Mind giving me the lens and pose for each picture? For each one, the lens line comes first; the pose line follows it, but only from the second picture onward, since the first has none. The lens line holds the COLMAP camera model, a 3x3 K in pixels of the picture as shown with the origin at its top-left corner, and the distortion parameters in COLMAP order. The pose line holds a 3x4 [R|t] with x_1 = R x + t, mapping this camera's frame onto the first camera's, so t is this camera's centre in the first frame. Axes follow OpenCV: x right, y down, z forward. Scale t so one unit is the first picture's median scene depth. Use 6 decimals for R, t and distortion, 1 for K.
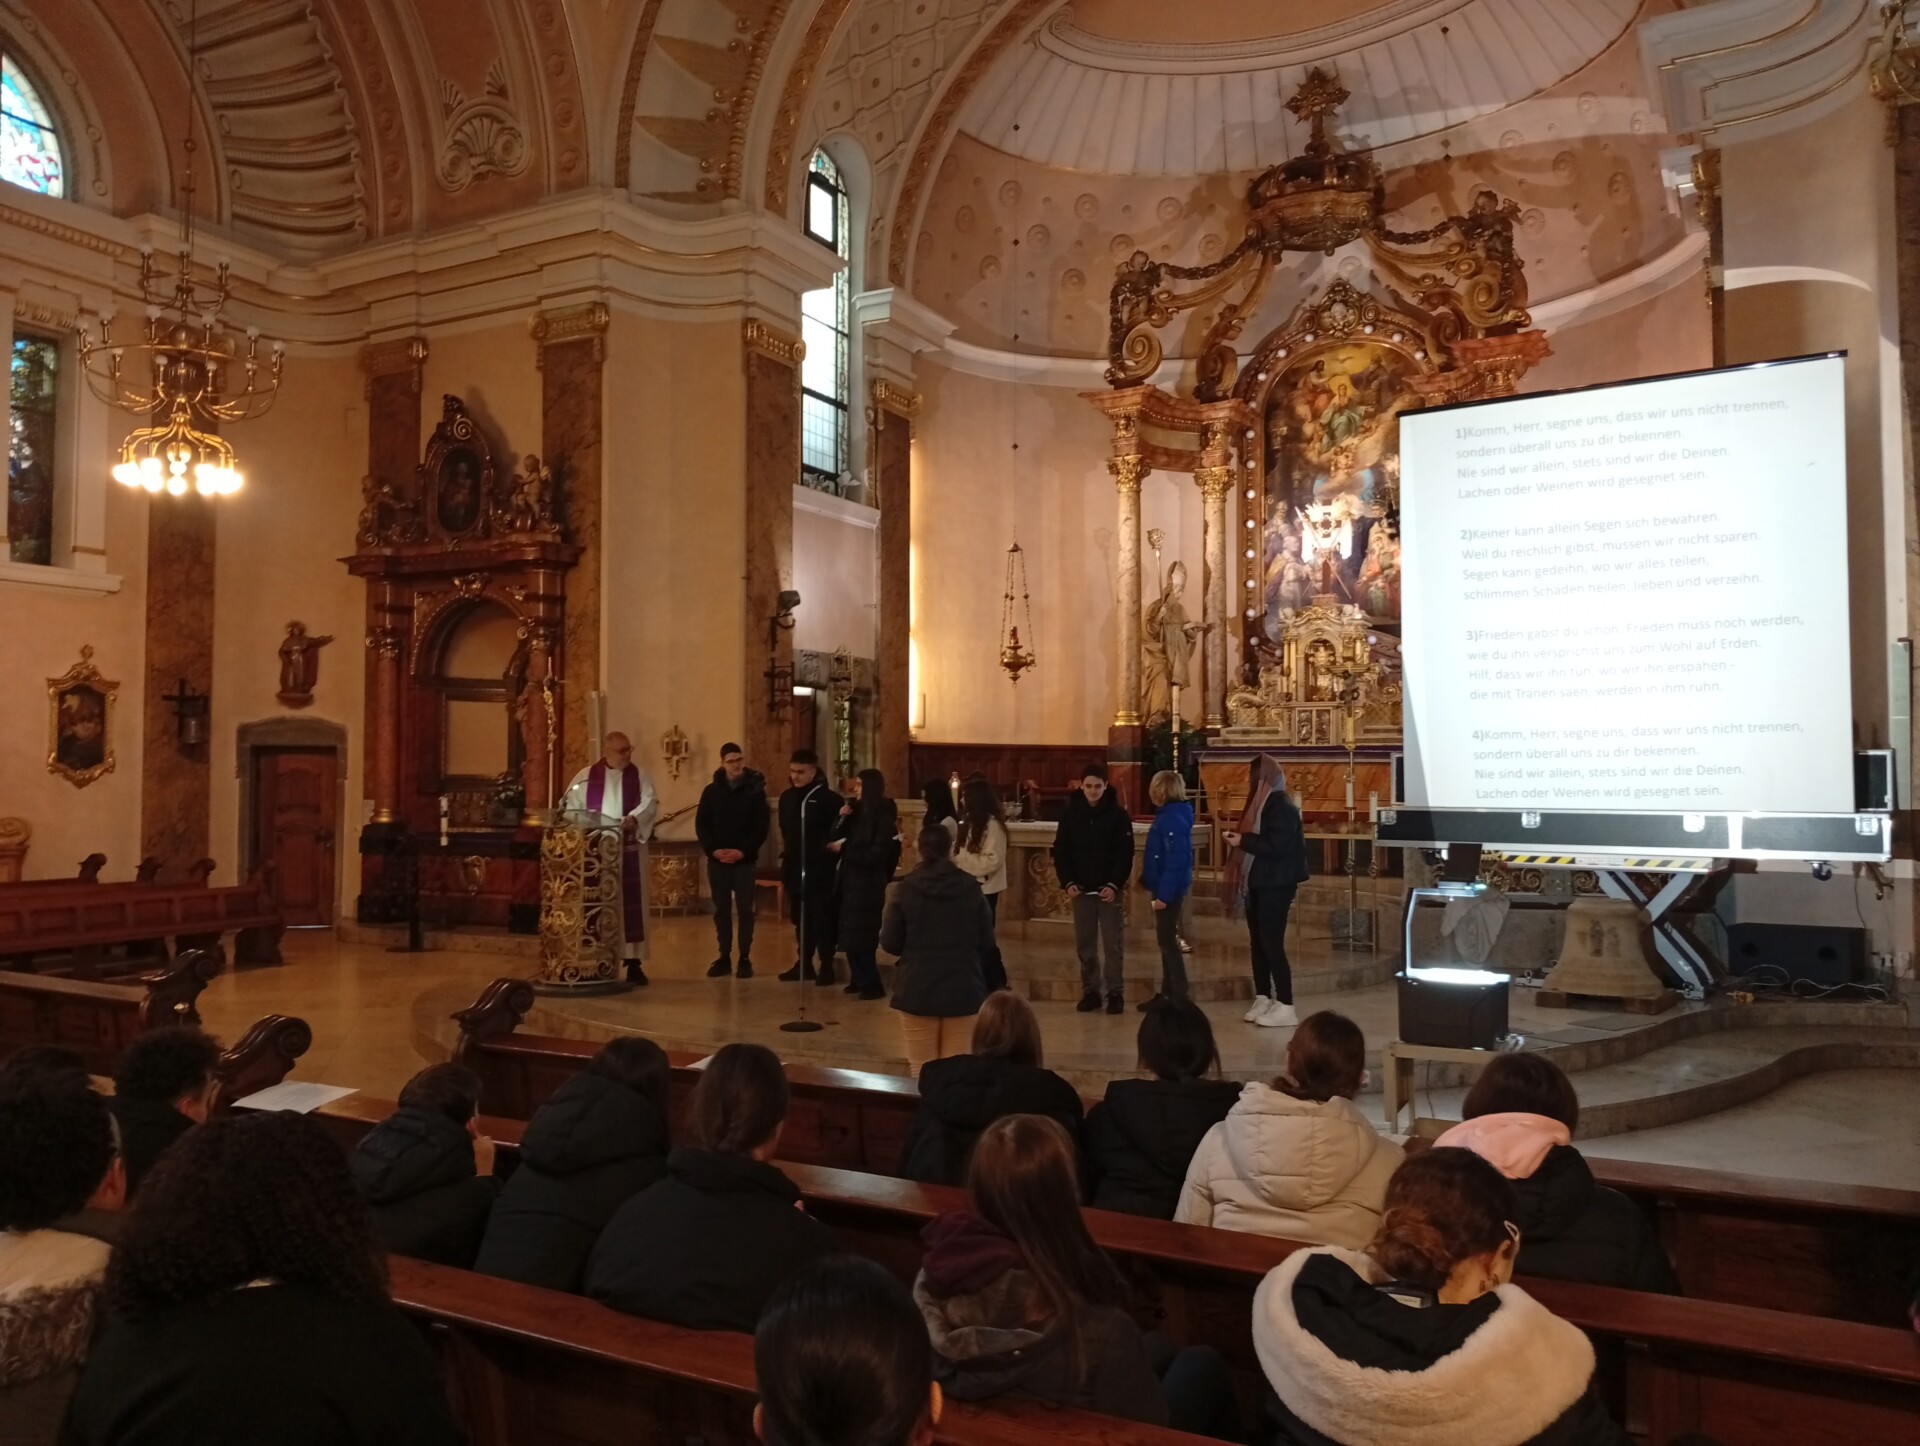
lens RADIAL K [[1451.8, 0, 957.1], [0, 1451.8, 736.2], [0, 0, 1]] dist [0.099393, -0.199686]
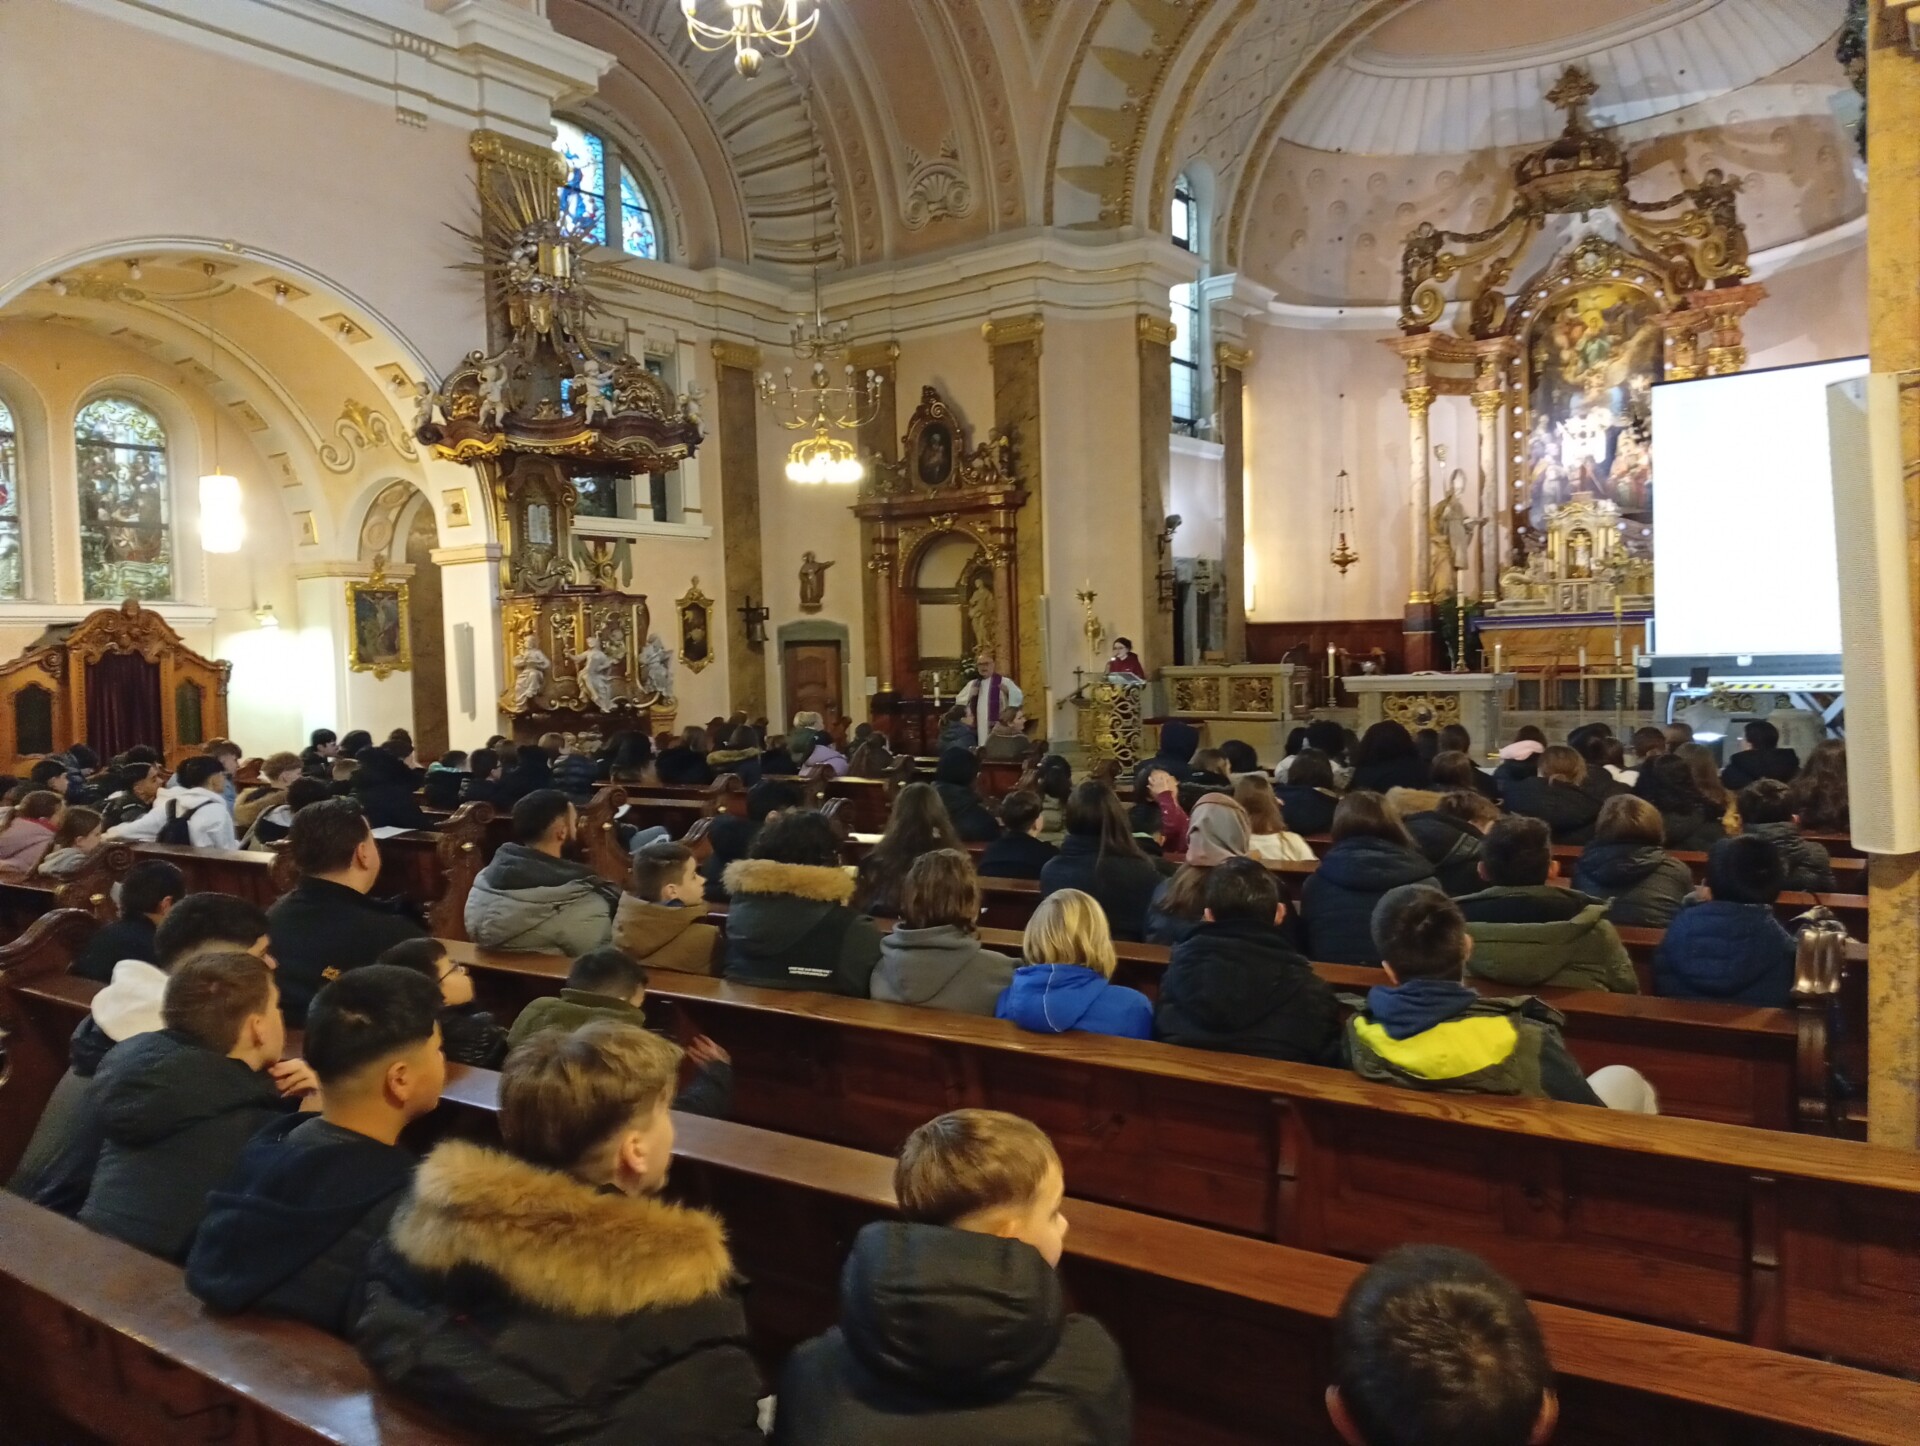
lens RADIAL K [[1451.8, 0, 957.1], [0, 1451.8, 736.2], [0, 0, 1]] dist [0.099393, -0.199686]
pose [[0.990961, -0.024985, -0.131802, -0.130707], [0.036032, 0.995972, 0.082107, -0.011590], [0.129220, -0.086114, 0.987870, -0.367187]]
